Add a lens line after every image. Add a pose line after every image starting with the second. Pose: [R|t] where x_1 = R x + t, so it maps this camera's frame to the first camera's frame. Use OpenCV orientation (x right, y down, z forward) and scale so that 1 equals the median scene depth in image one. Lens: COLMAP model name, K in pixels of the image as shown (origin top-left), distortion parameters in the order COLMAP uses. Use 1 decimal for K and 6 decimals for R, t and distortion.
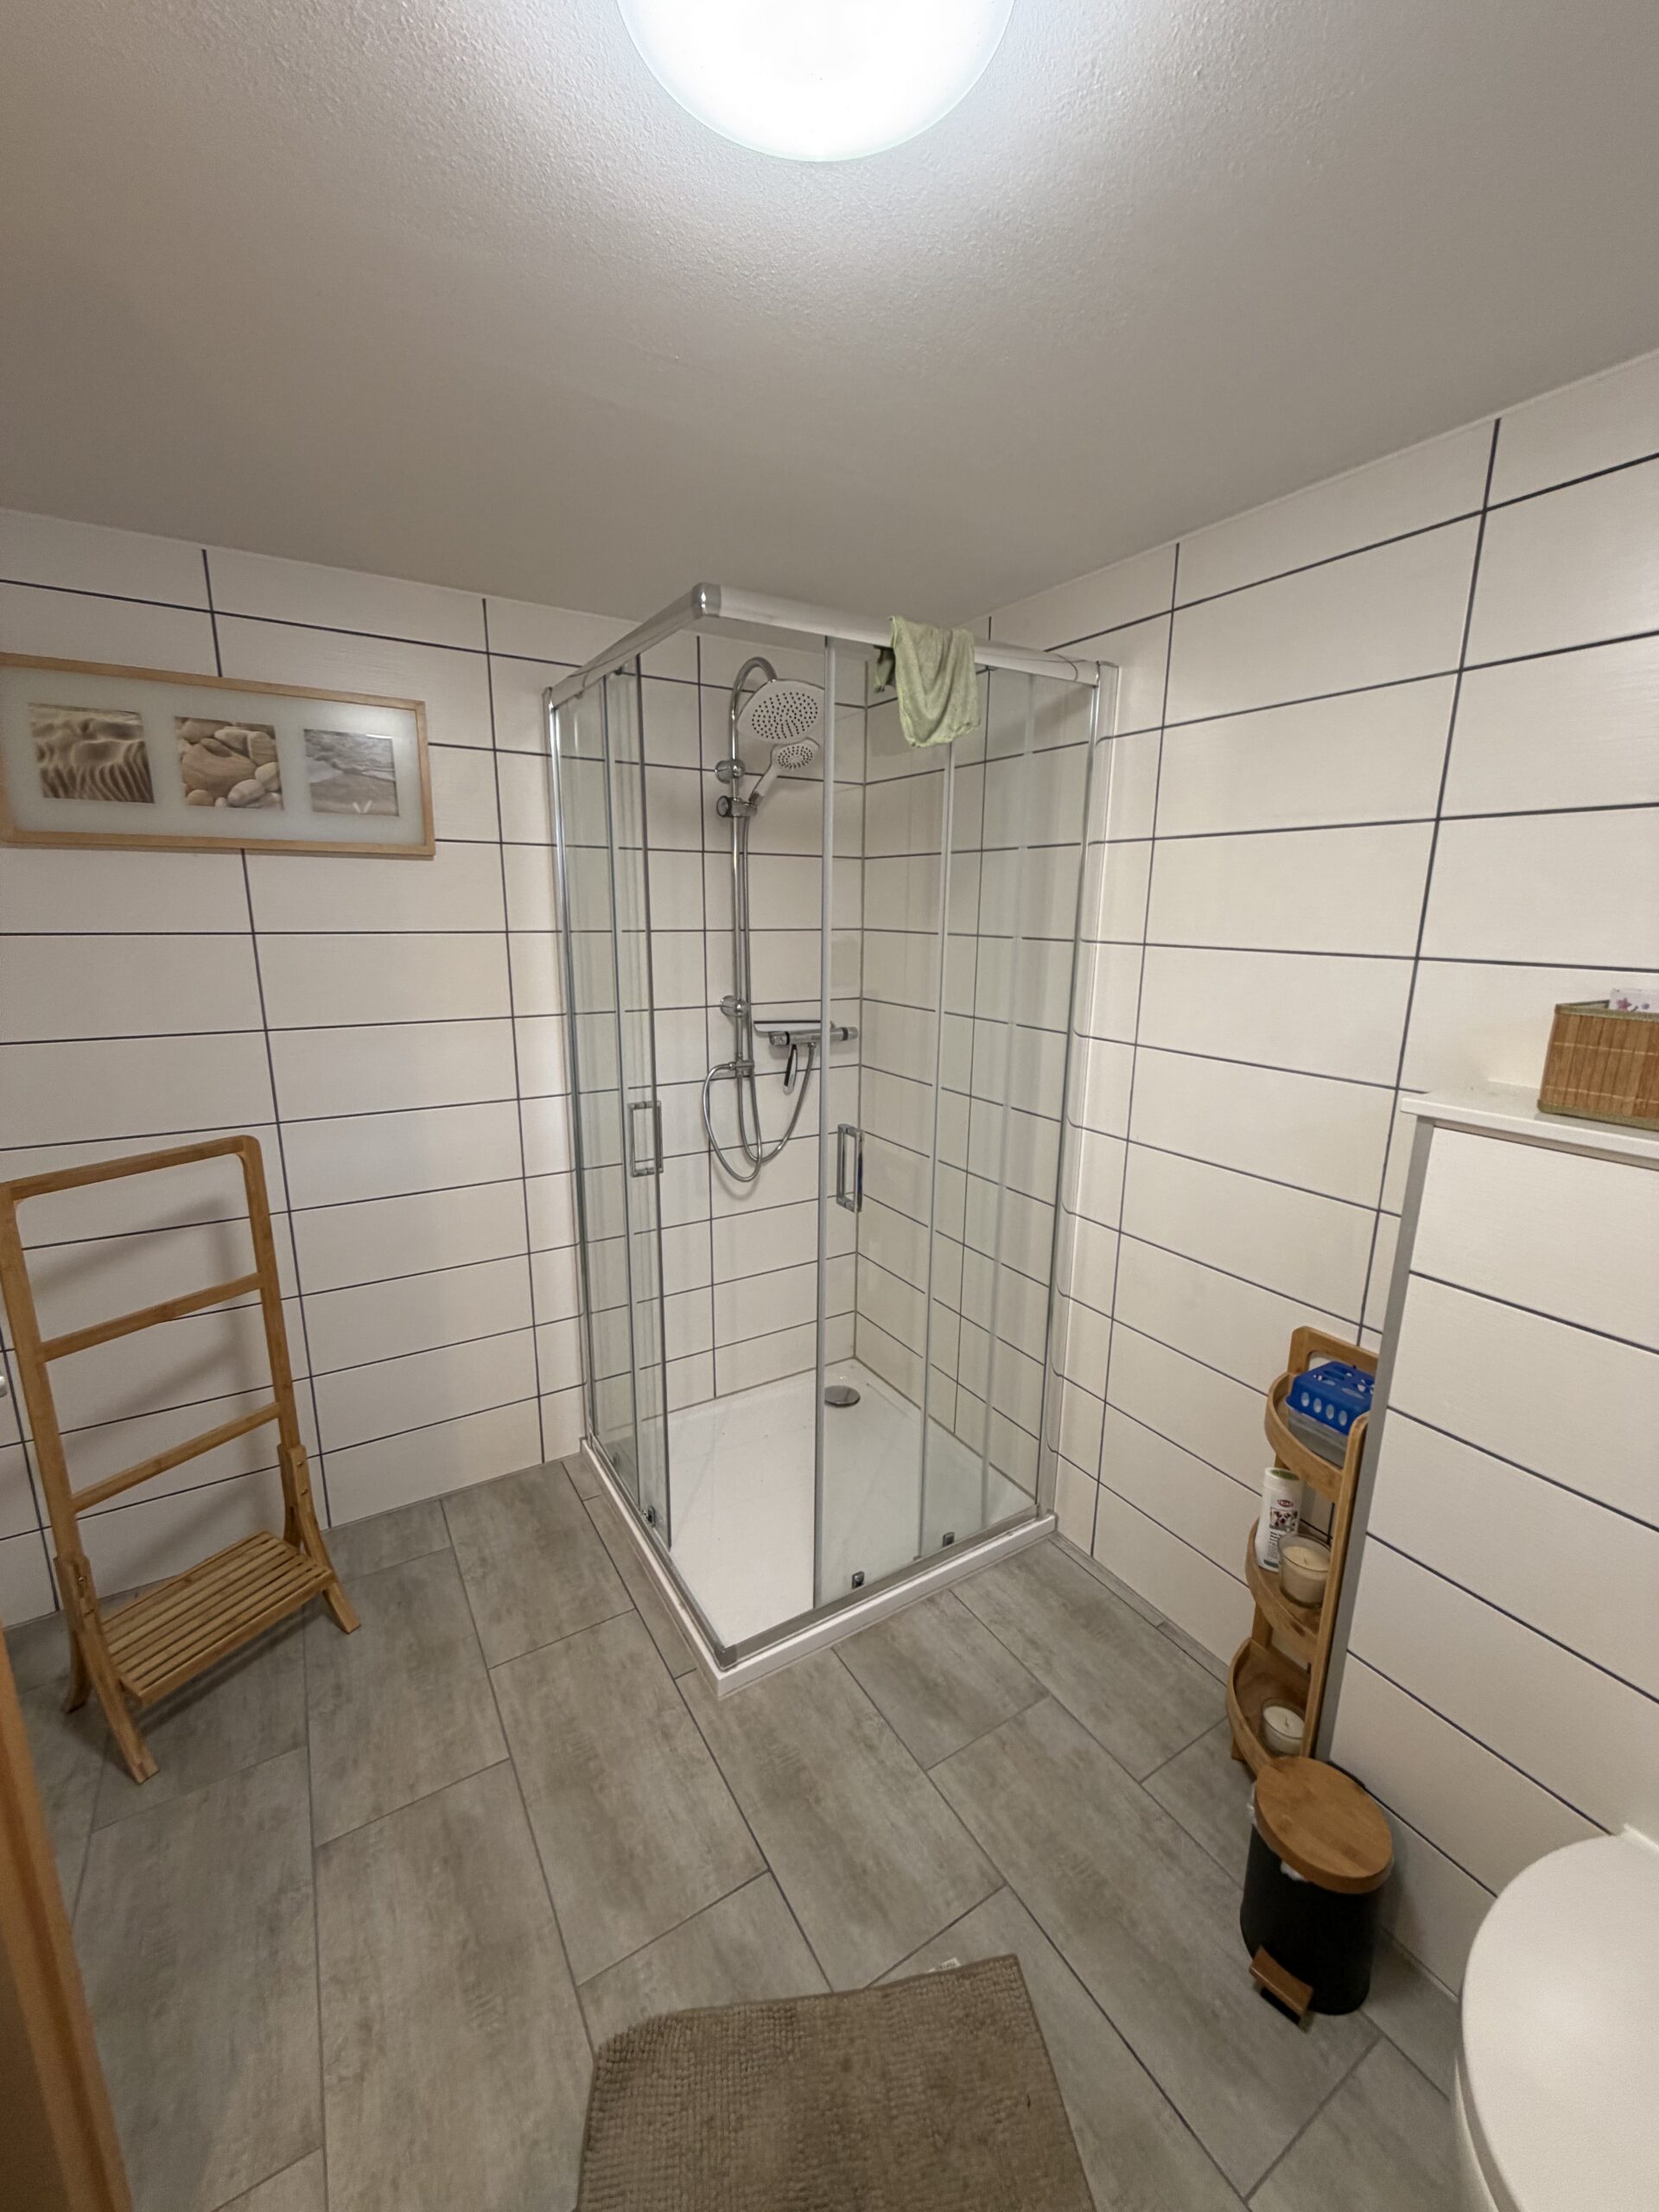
lens RADIAL K [[878.2, 0, 834.2], [0, 878.2, 1116.6], [0, 0, 1]] dist [-0.002357, -0.000572]
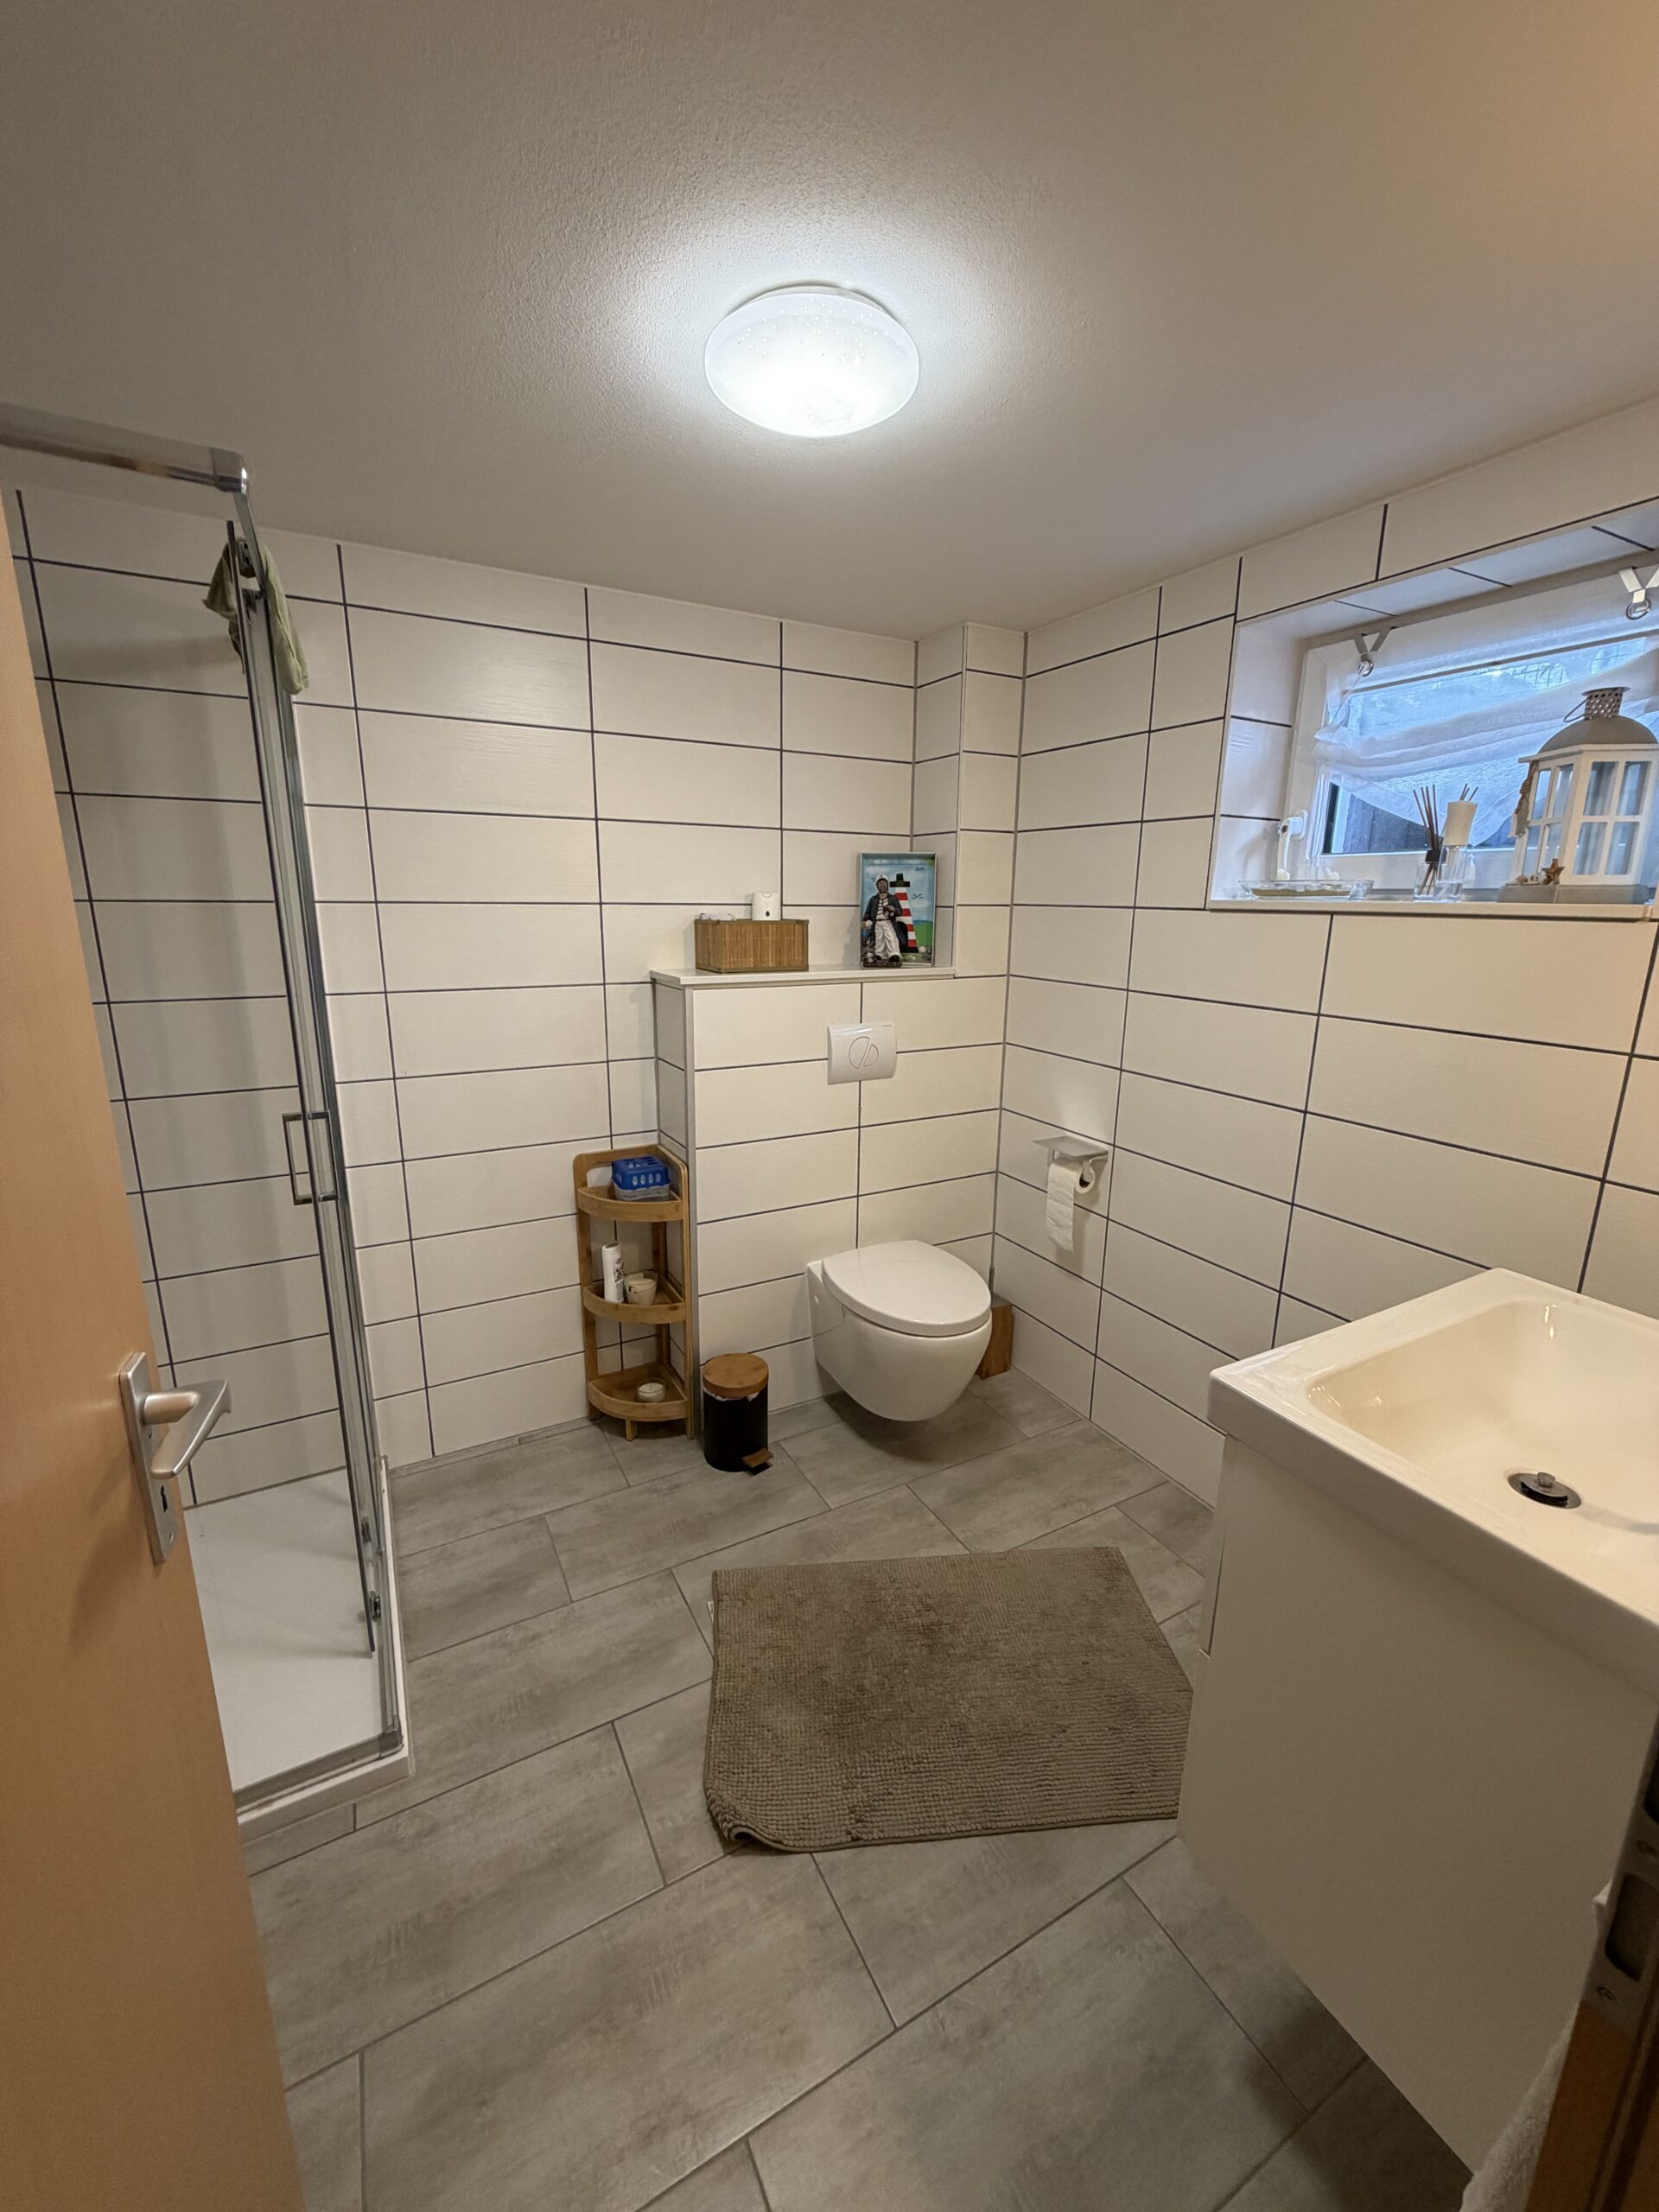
lens RADIAL K [[878.2, 0, 837.2], [0, 878.2, 1097.0], [0, 0, 1]] dist [-0.002357, -0.000572]
pose [[0.047110, -0.234014, 0.971091, -0.950250], [0.218434, 0.951055, 0.218589, -0.095396], [-0.974714, 0.201821, 0.095920, 0.428854]]
